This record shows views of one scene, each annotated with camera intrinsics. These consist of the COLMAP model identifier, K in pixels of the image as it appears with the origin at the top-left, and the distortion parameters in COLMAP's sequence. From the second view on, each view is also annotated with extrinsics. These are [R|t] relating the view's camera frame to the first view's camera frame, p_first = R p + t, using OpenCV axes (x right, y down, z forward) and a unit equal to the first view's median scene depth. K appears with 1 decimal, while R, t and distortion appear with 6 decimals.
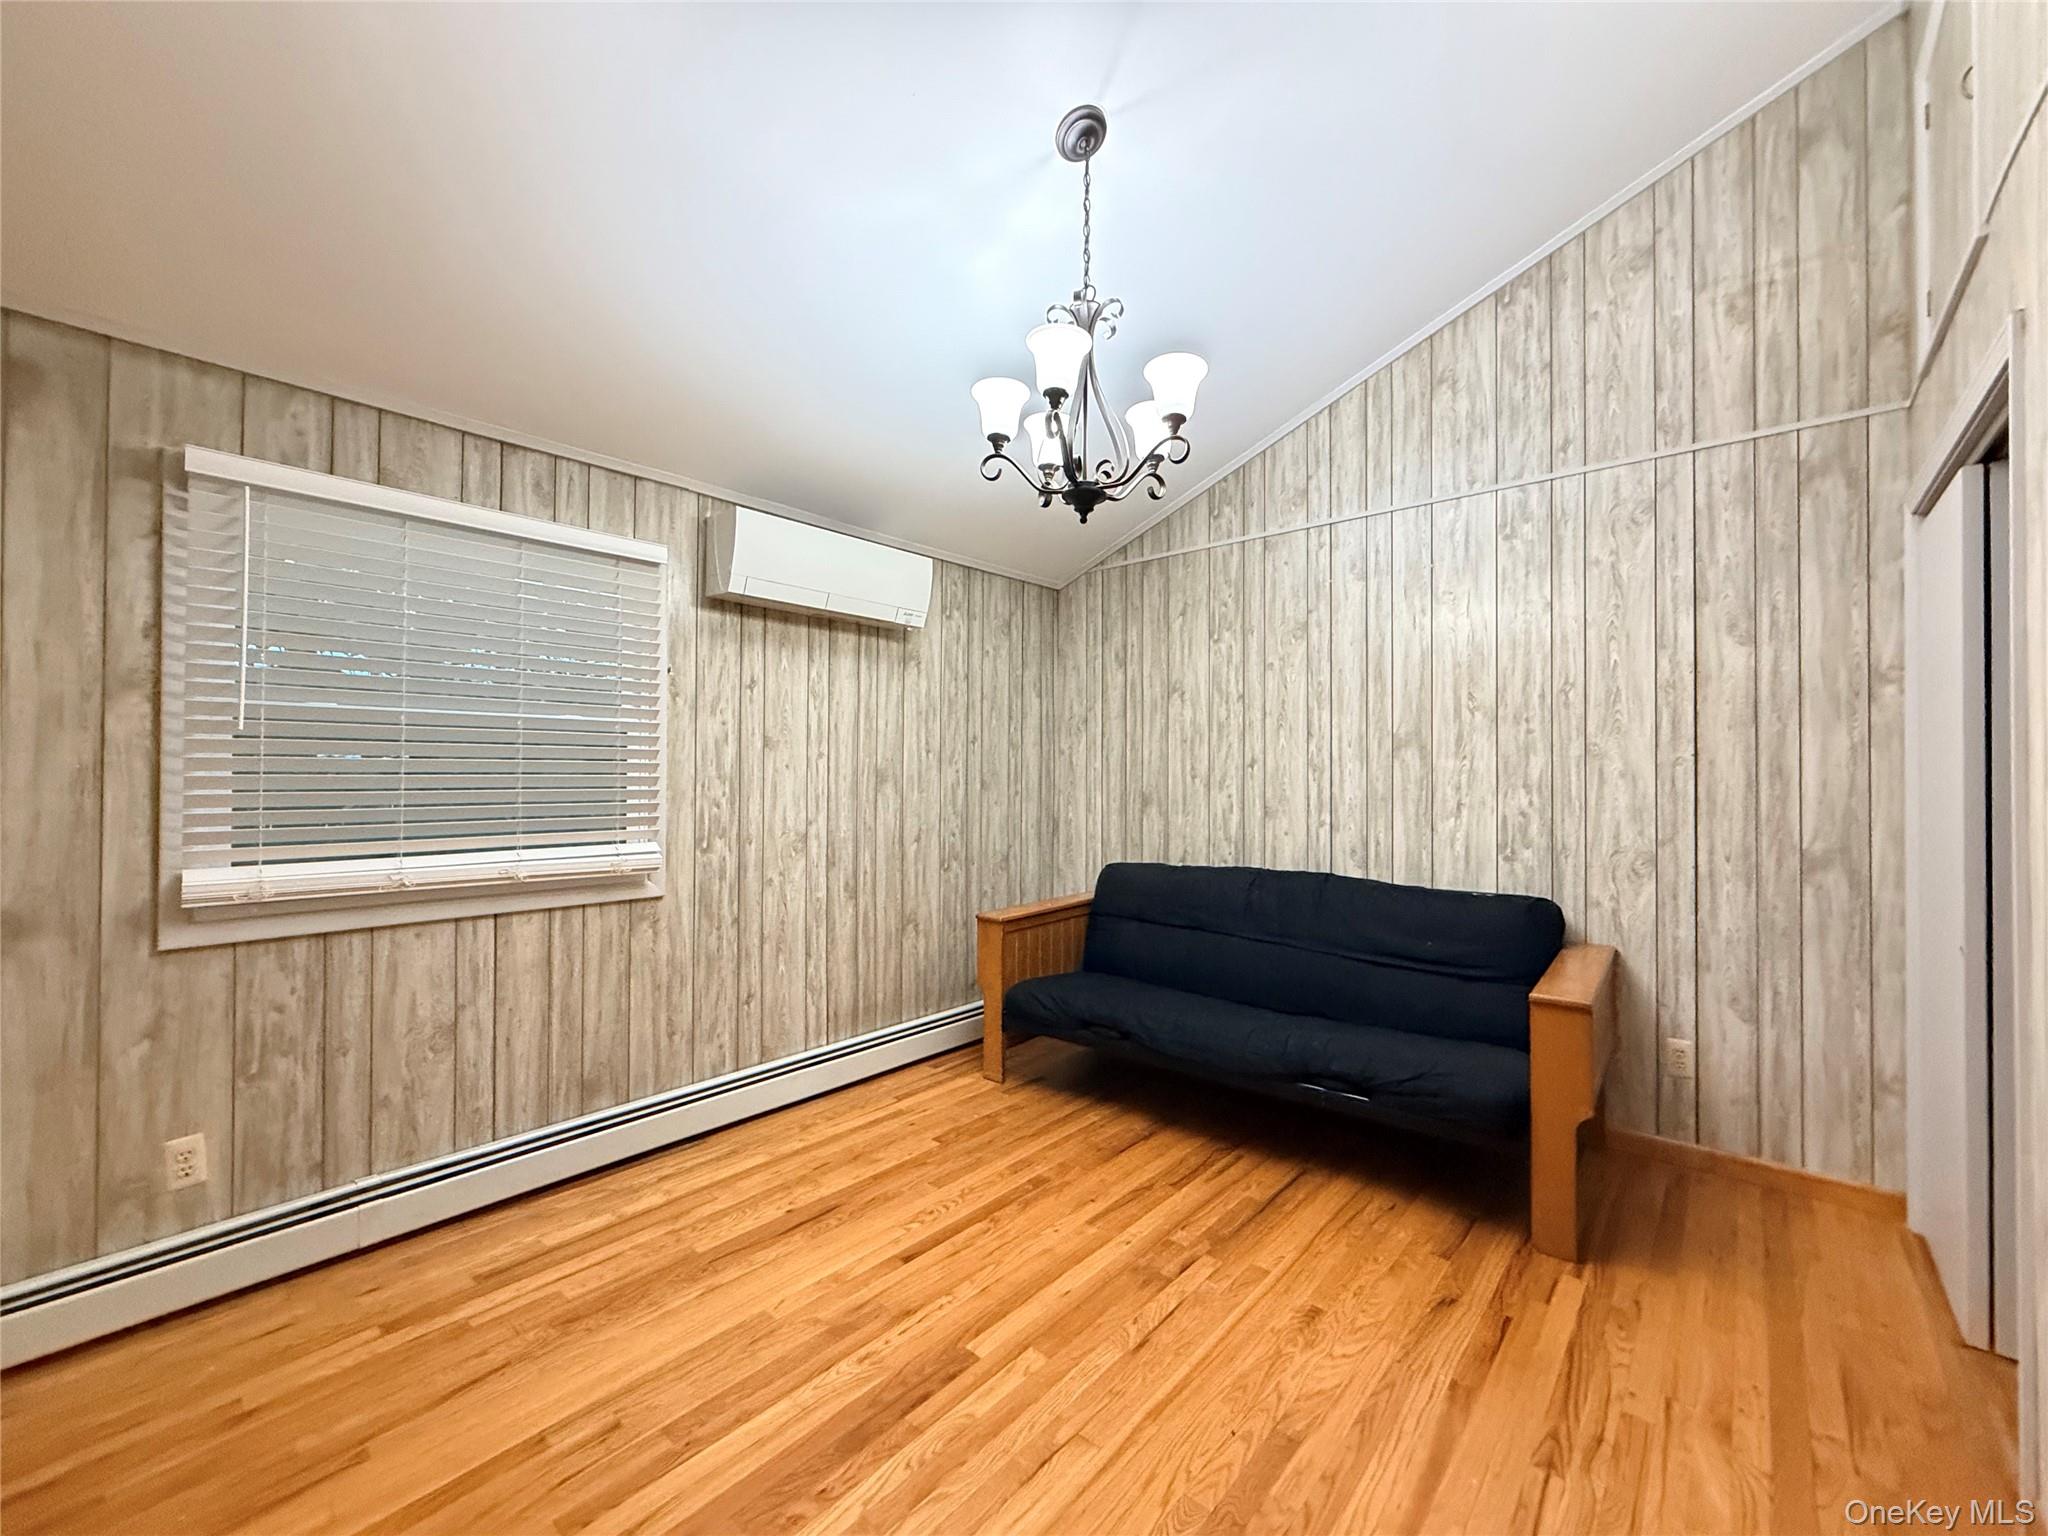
lens RADIAL K [[816.6, 0, 1014.9], [0, 816.6, 767.9], [0, 0, 1]] dist [-0.000207, 0.000487]
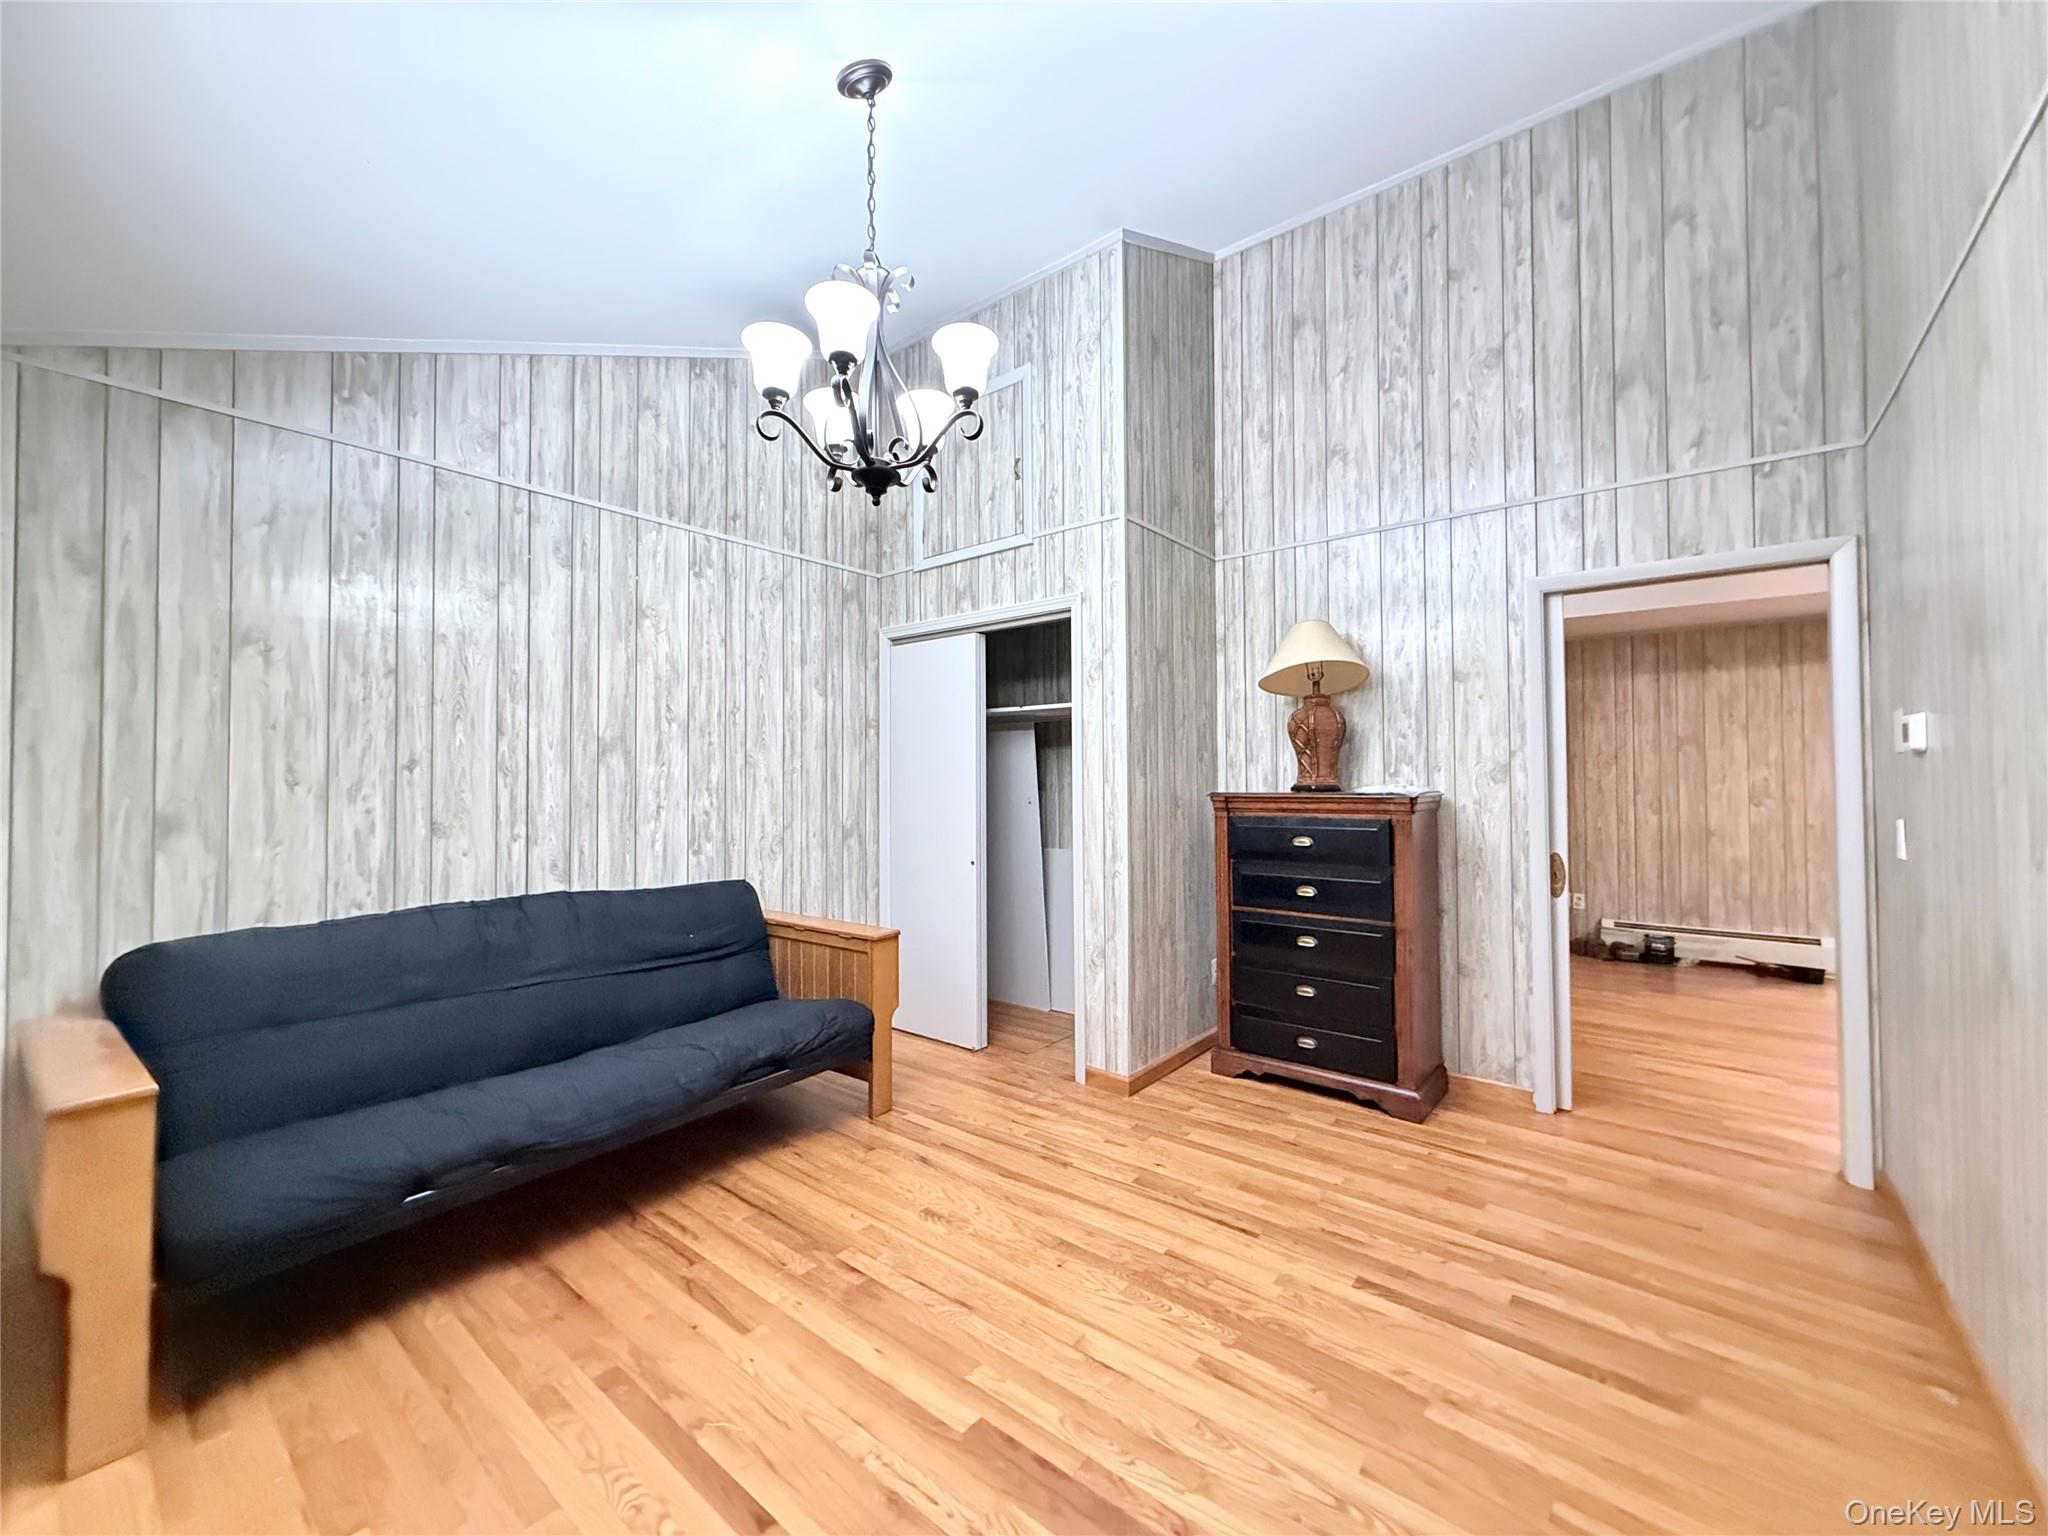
lens RADIAL K [[816.6, 0, 1021.3], [0, 816.6, 766.1], [0, 0, 1]] dist [-0.000207, 0.000487]
pose [[-0.045624, 0.019165, 0.998775, -0.731843], [-0.003783, 0.999805, -0.019358, 0.012264], [-0.998952, -0.004661, -0.045542, 0.758990]]
